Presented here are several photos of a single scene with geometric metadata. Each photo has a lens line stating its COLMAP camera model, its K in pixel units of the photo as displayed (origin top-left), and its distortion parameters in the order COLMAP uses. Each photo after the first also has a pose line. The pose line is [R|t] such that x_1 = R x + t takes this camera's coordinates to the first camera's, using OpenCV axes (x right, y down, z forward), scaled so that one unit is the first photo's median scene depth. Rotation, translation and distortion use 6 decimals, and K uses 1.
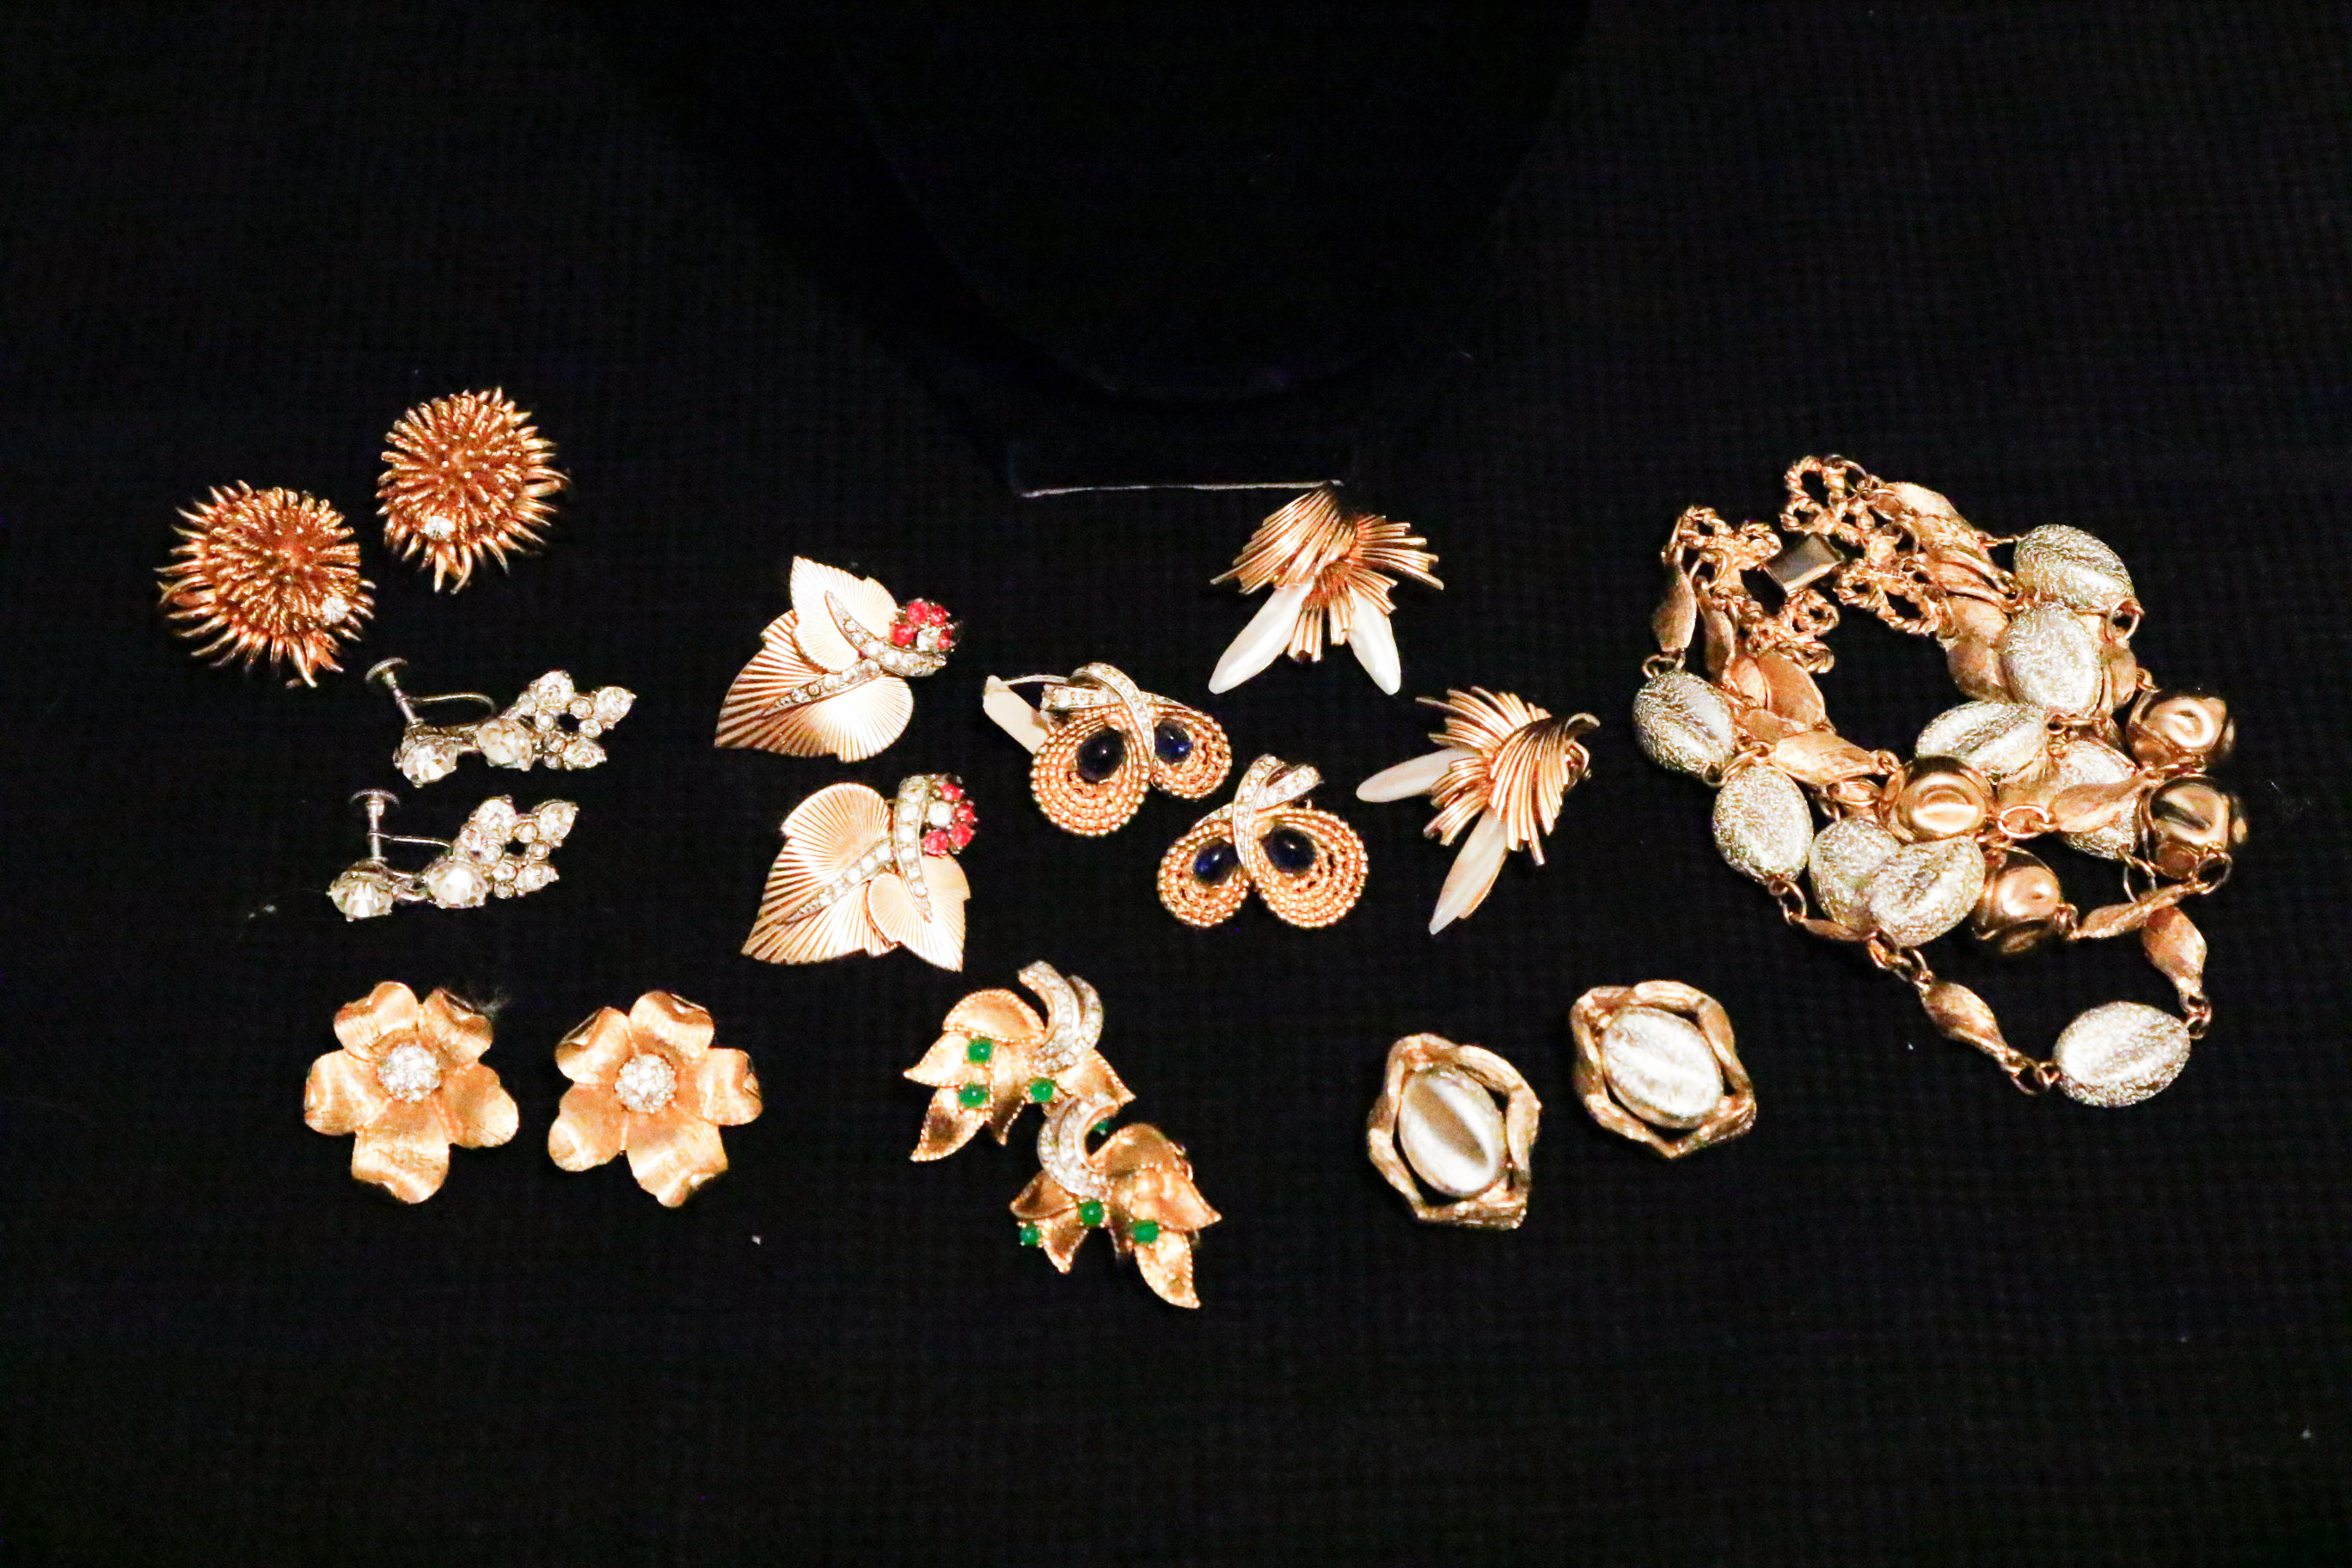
lens RADIAL K [[4873.4, 0, 1171.9], [0, 4873.4, 797.5], [0, 0, 1]] dist [0.052399, 0.000000]
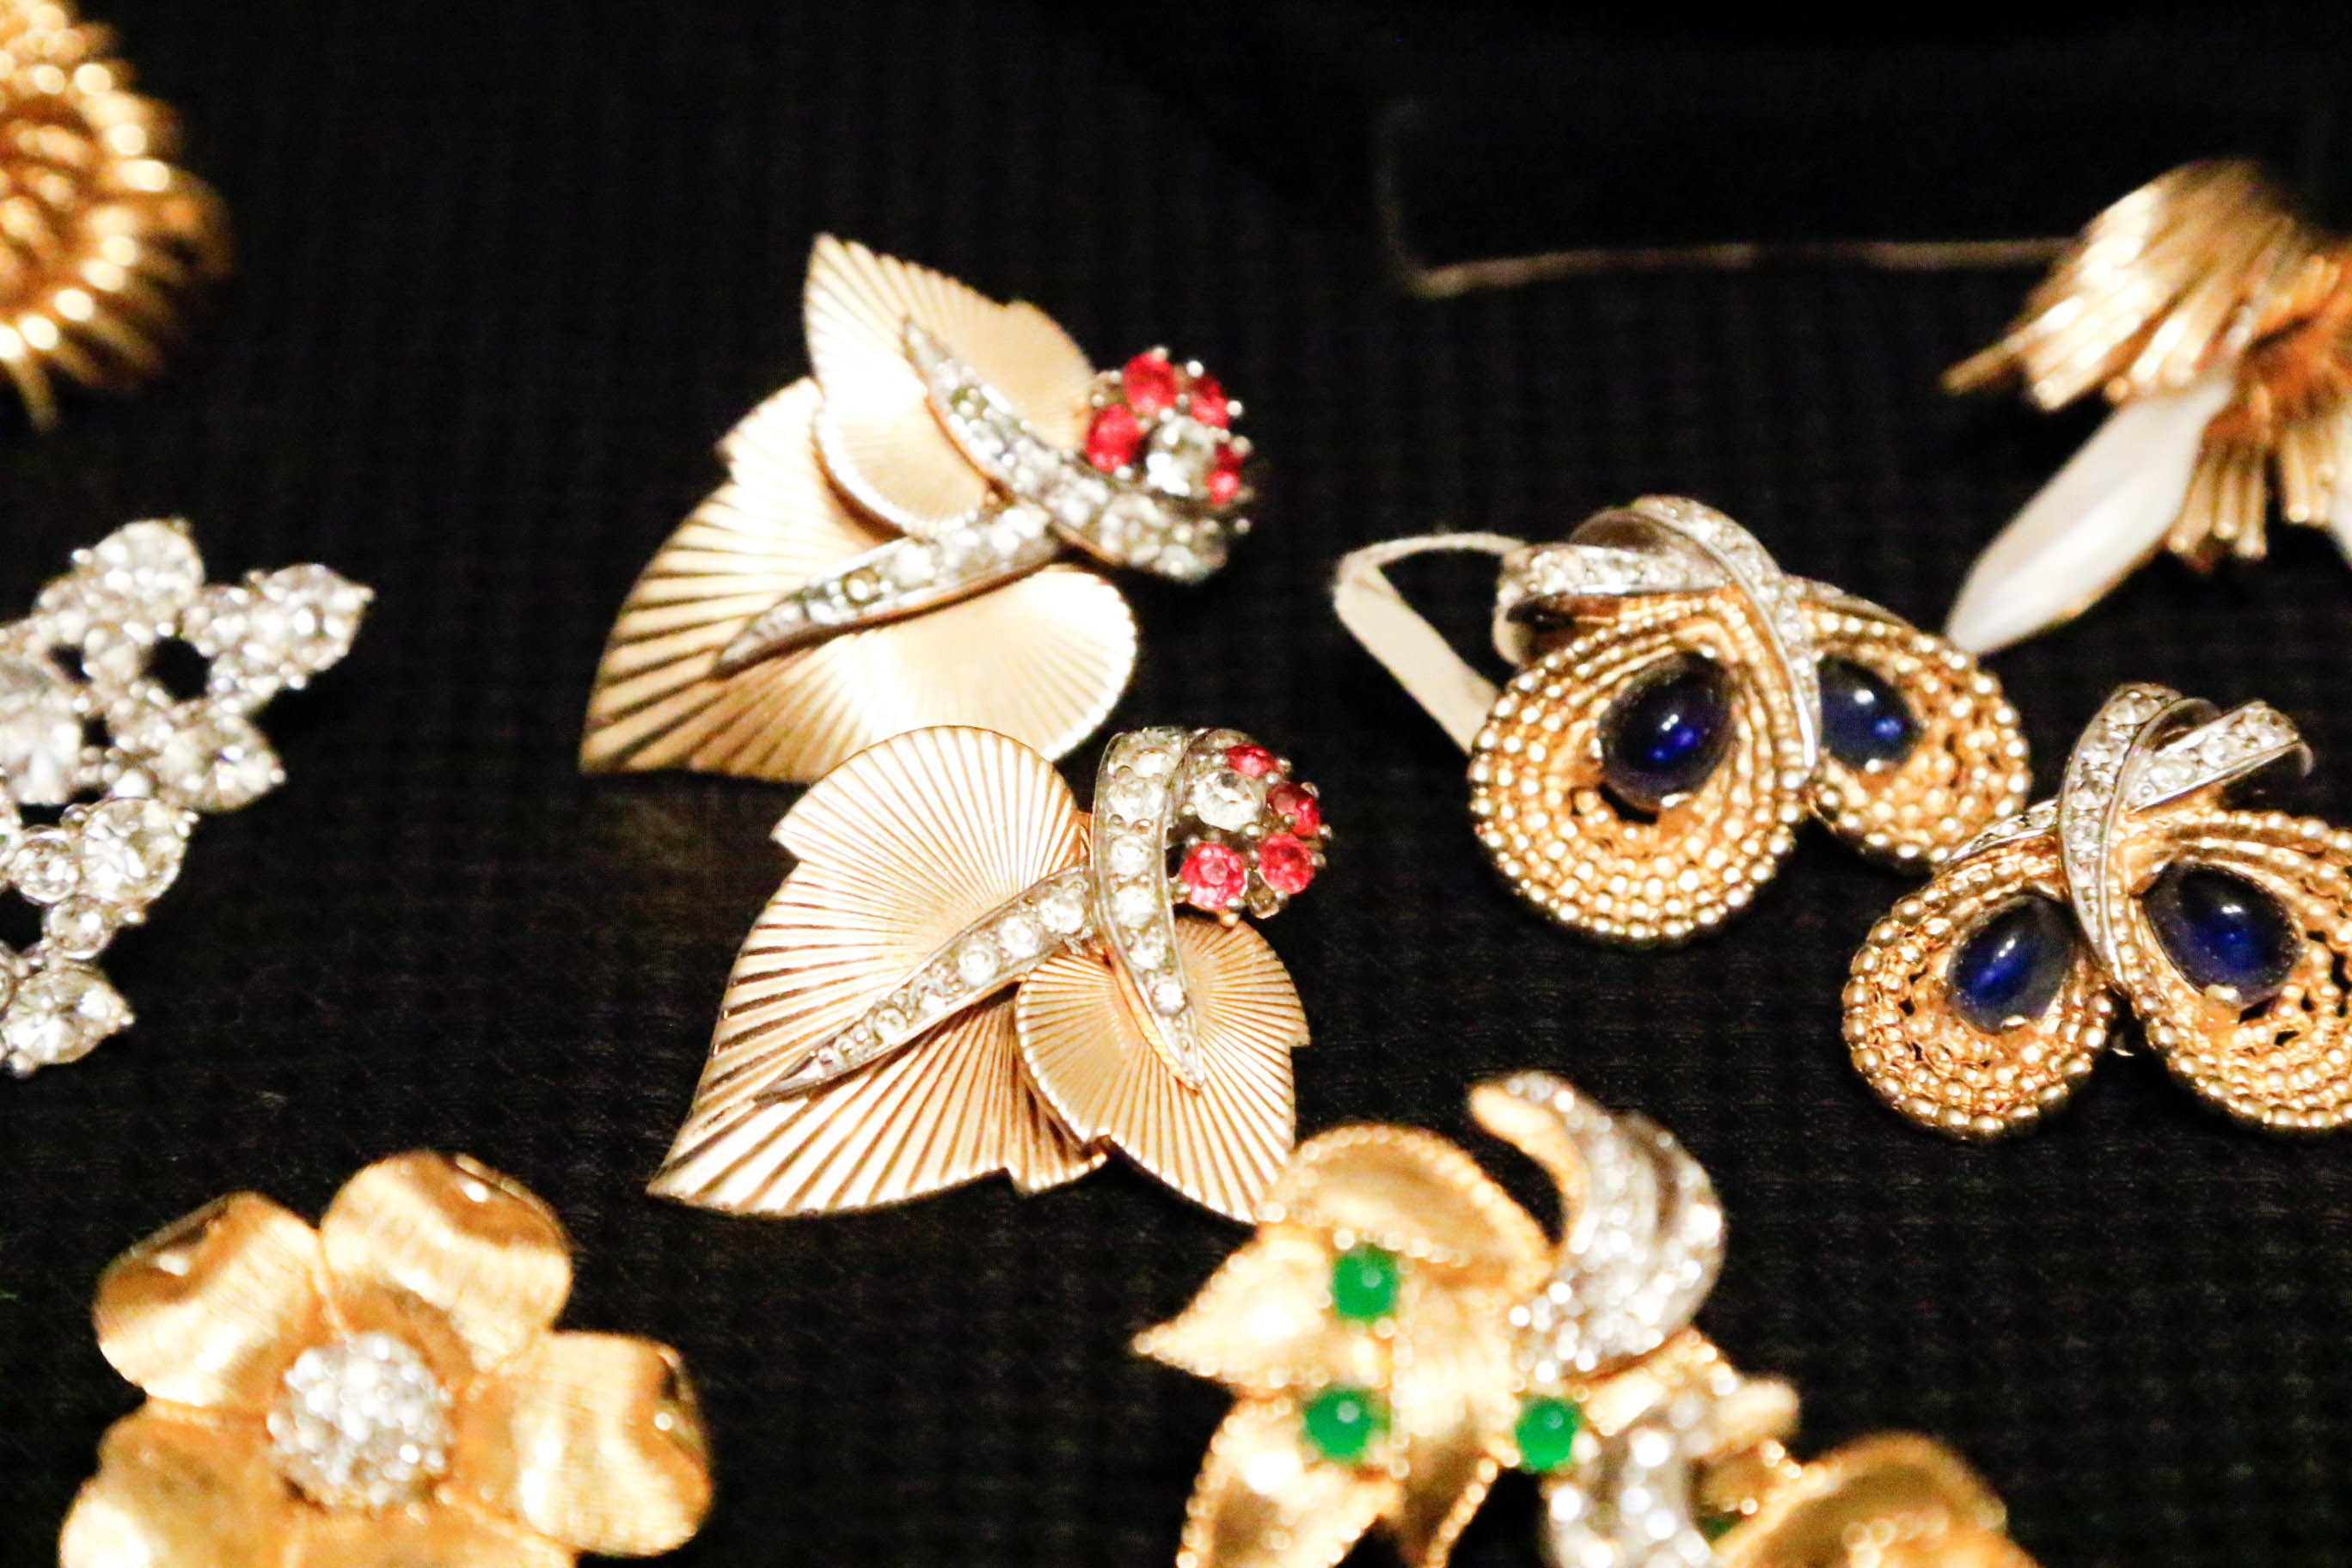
lens RADIAL K [[8671.8, 0, 1169.4], [0, 8671.8, 774.6], [0, 0, 1]] dist [0.223774, 0.000000]
pose [[0.999834, 0.003996, -0.017755, -0.040233], [-0.009082, 0.954980, -0.296531, 0.185400], [0.015771, 0.296643, 0.954858, 0.399975]]
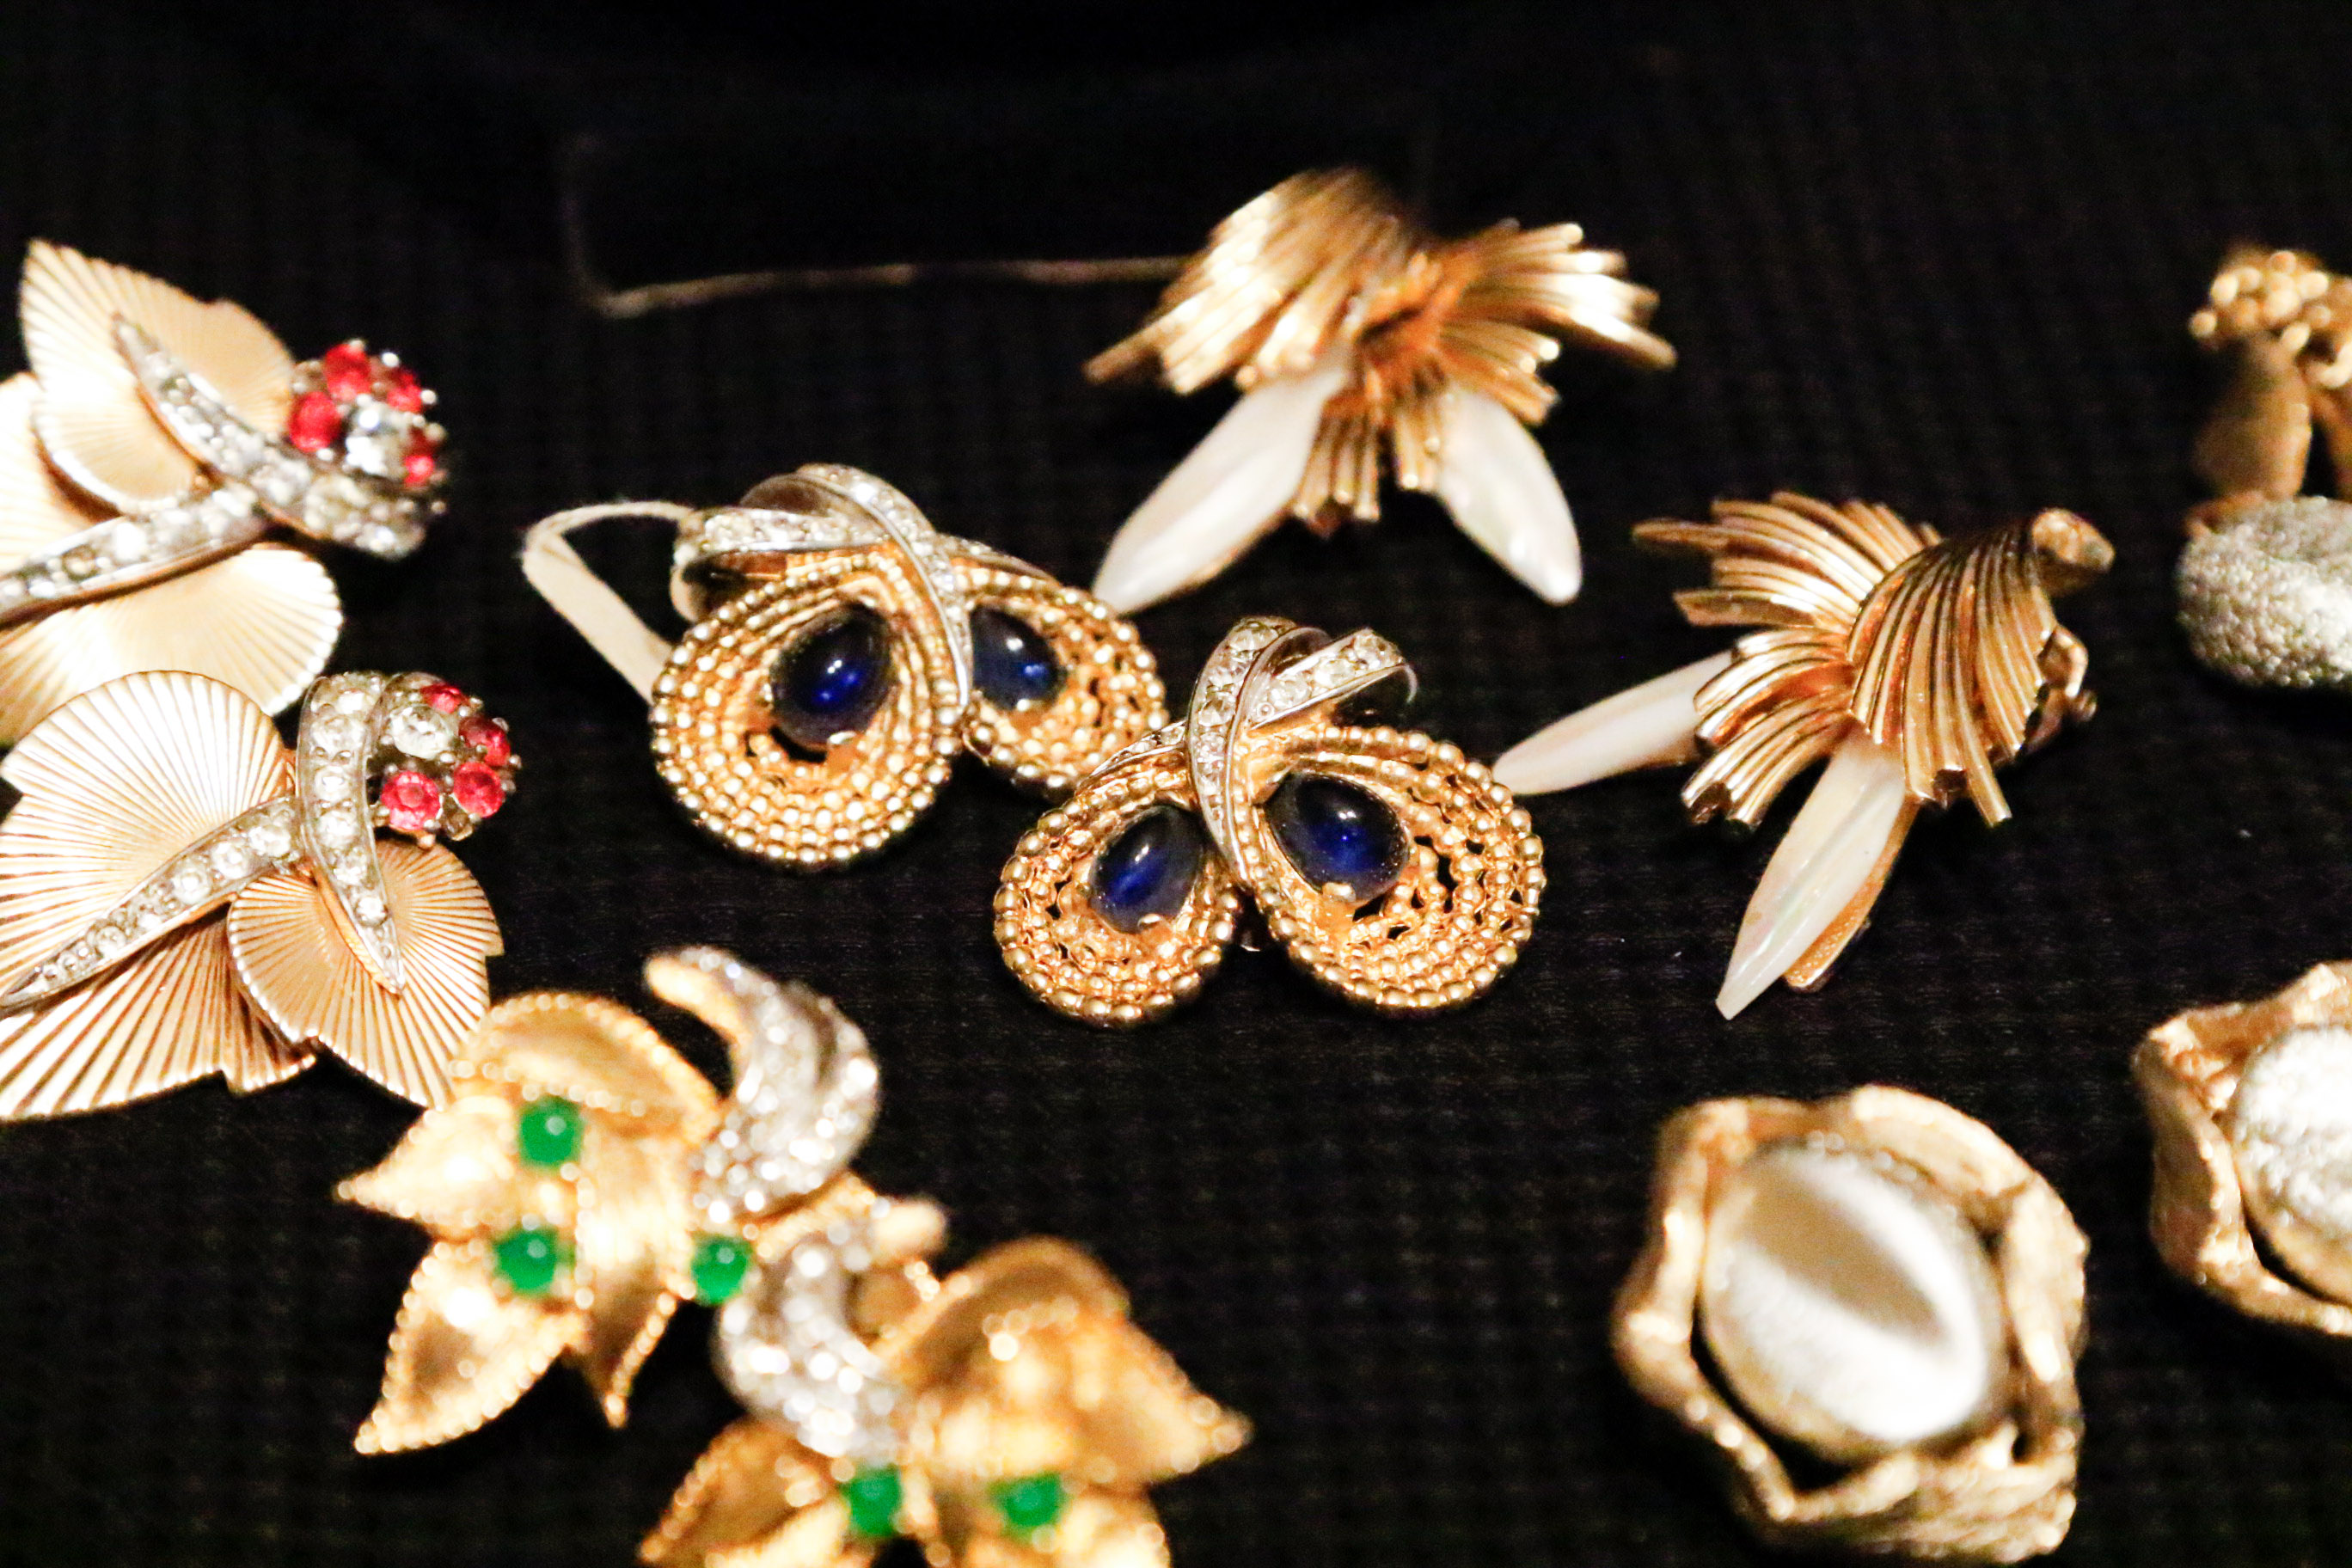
lens RADIAL K [[8671.8, 0, 1180.3], [0, 8671.8, 803.6], [0, 0, 1]] dist [0.223774, 0.000000]
pose [[0.997735, -0.016347, 0.065251, -0.032561], [0.037210, 0.942221, -0.332920, 0.234318], [-0.056038, 0.334594, 0.940695, 0.359212]]
